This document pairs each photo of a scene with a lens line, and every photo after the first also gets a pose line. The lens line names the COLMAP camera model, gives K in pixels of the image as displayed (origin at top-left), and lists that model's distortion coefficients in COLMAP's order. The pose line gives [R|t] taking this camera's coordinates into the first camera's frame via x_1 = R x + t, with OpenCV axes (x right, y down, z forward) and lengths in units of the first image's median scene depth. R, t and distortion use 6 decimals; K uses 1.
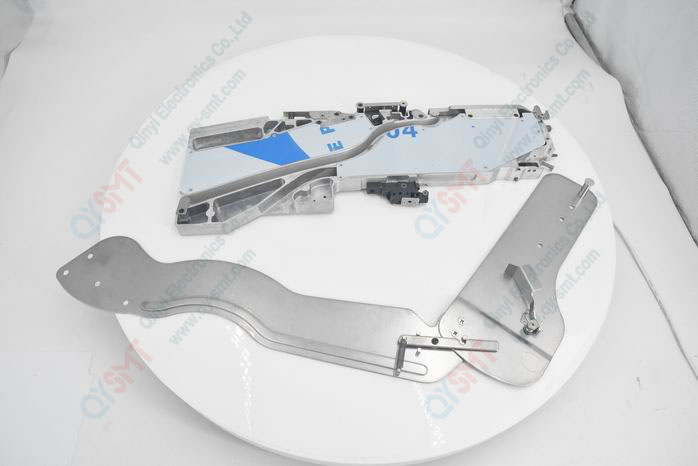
lens RADIAL K [[479.4, 0, 349.0], [0, 479.4, 233.0], [0, 0, 1]] dist [-0.139763, 0.065911]
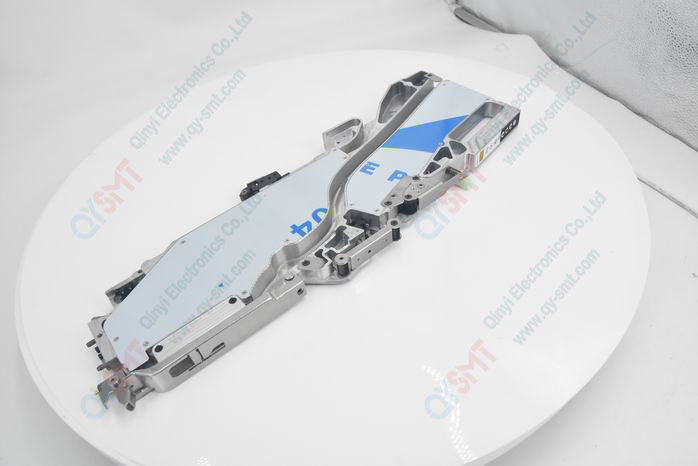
lens RADIAL K [[479.4, 0, 349.0], [0, 479.4, 233.0], [0, 0, 1]] dist [-0.139763, 0.065911]
pose [[-0.800908, 0.463651, -0.378912, 0.334426], [-0.455003, -0.059875, 0.888475, -0.844665], [0.389255, 0.883992, 0.258917, 0.858607]]
